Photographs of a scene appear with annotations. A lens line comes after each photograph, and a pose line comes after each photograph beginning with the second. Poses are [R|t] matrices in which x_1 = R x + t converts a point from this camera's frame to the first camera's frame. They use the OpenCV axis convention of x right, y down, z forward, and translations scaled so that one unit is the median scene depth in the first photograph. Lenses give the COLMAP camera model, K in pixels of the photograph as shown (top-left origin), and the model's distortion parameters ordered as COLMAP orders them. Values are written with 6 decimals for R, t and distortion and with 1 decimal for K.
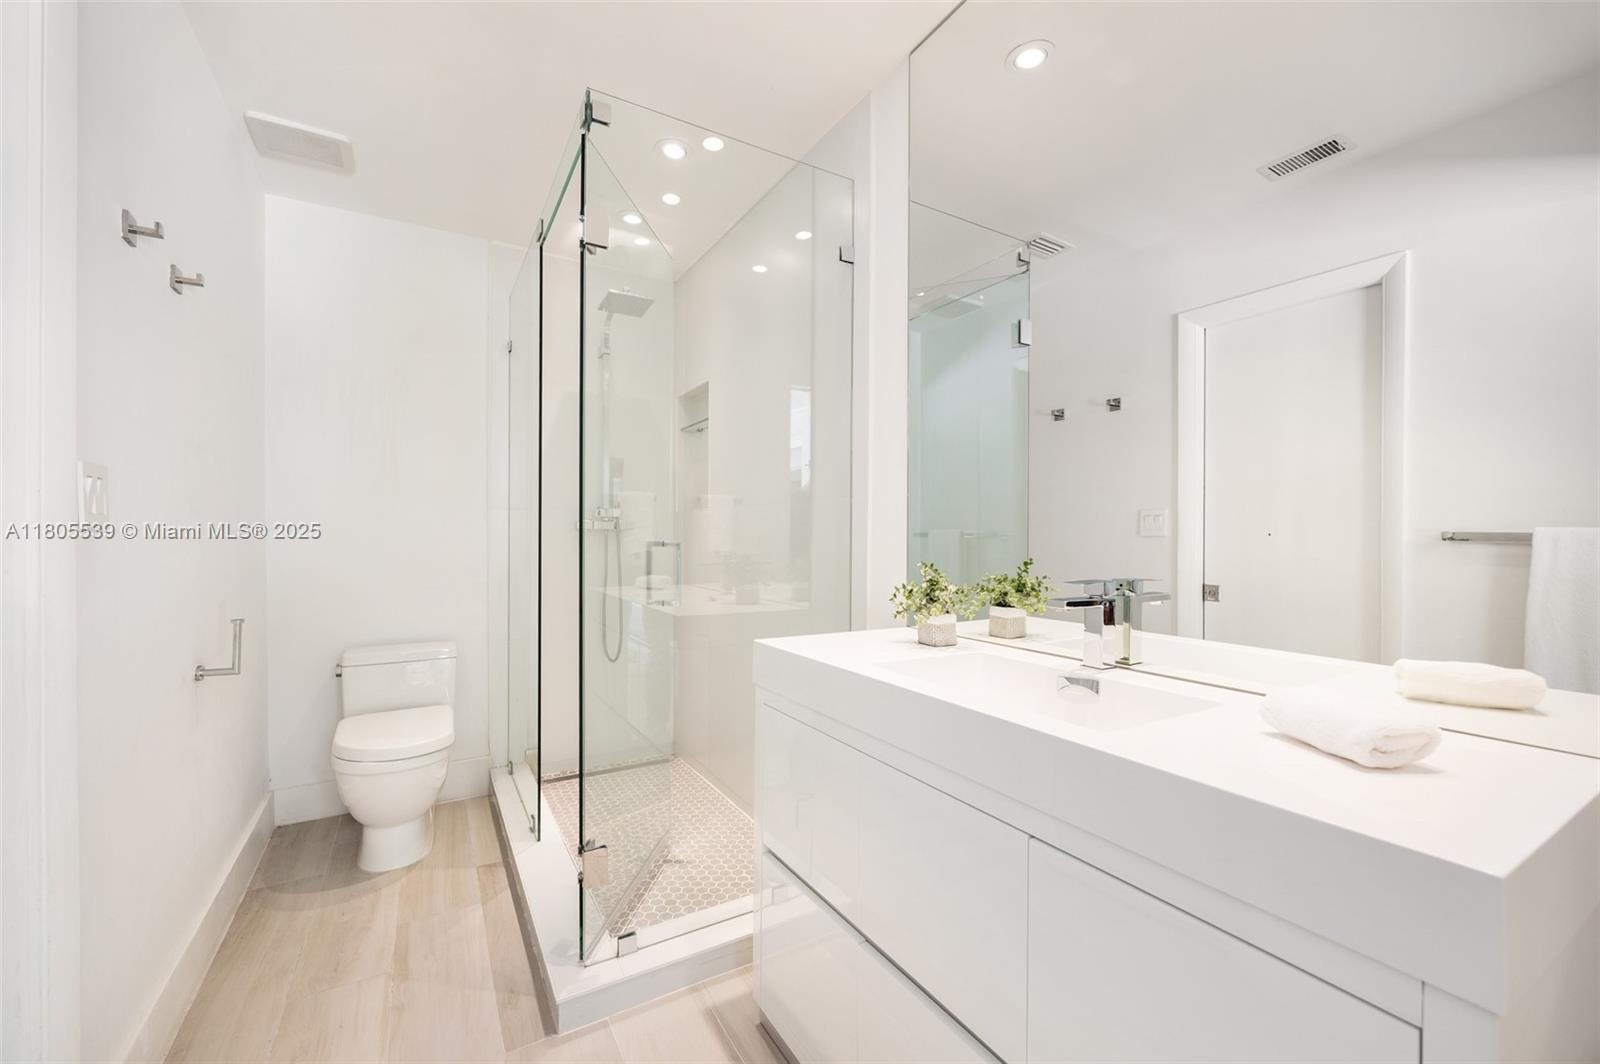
lens RADIAL K [[642.2, 0, 800.0], [0, 642.2, 532.0], [0, 0, 1]] dist [-0.000573, 0.000232]
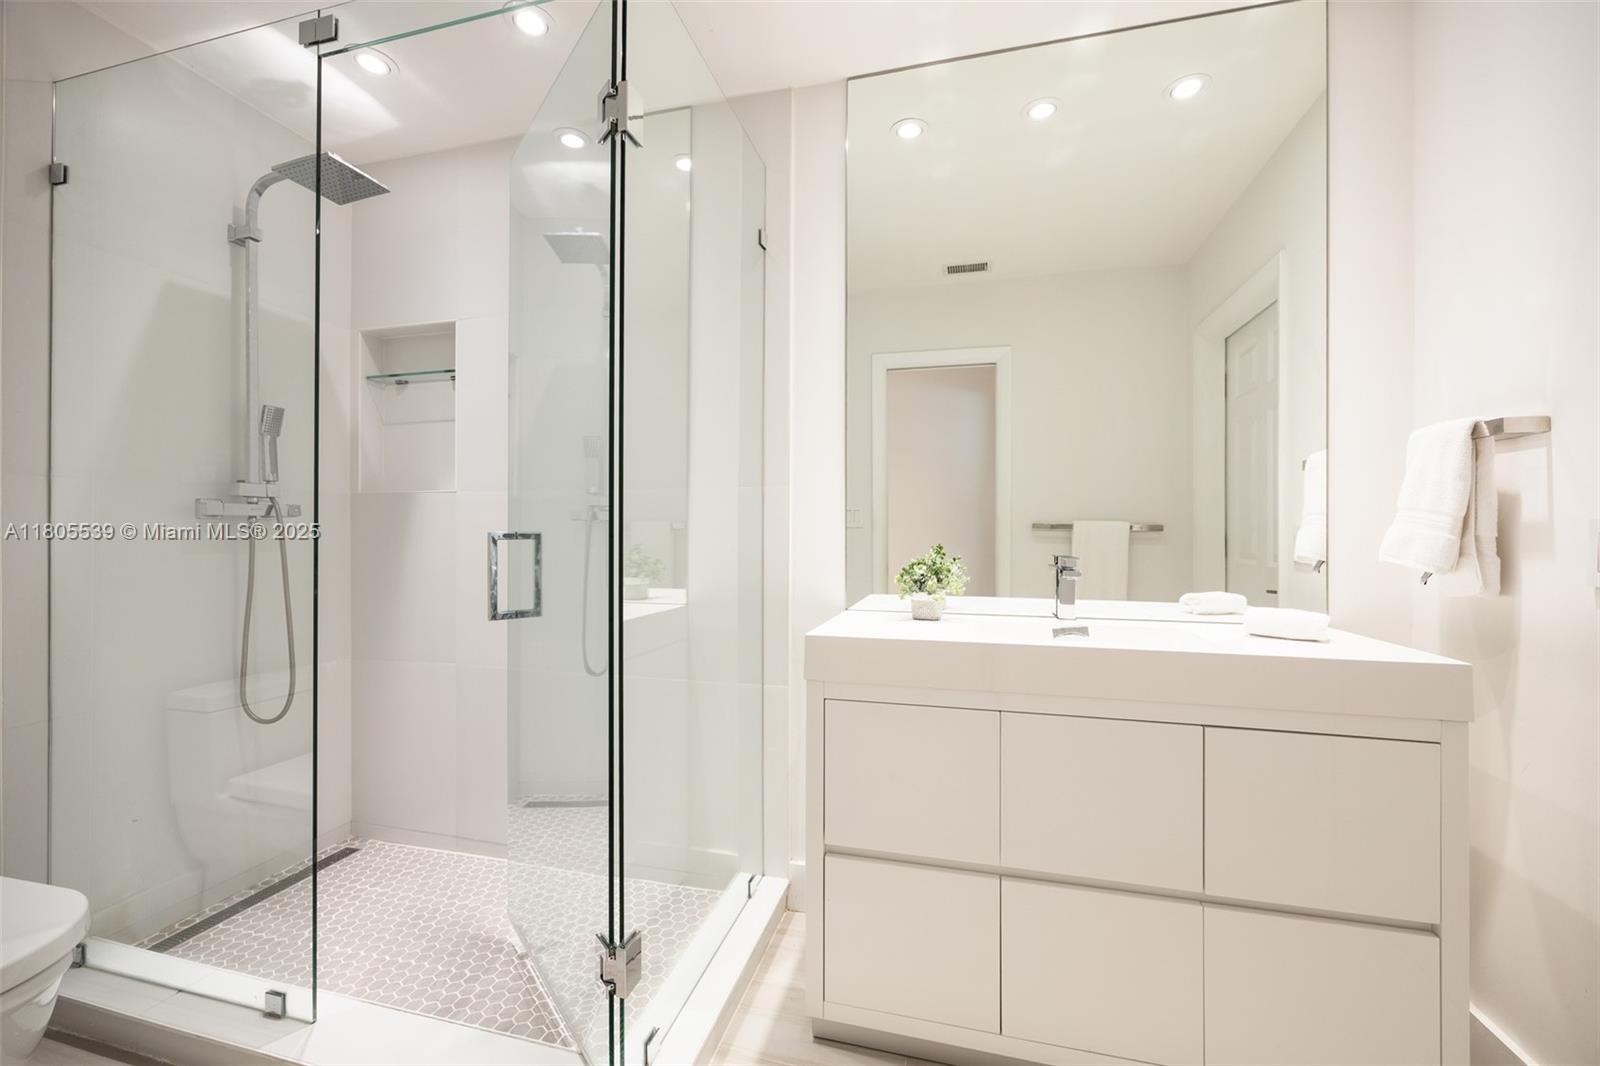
lens RADIAL K [[627.8, 0, 807.6], [0, 627.8, 529.0], [0, 0, 1]] dist [0.021583, 0.000045]
pose [[0.702885, -0.004502, 0.711289, -0.627623], [-0.004807, 0.999927, 0.011079, -0.000411], [-0.711287, -0.011207, 0.702812, 0.300453]]
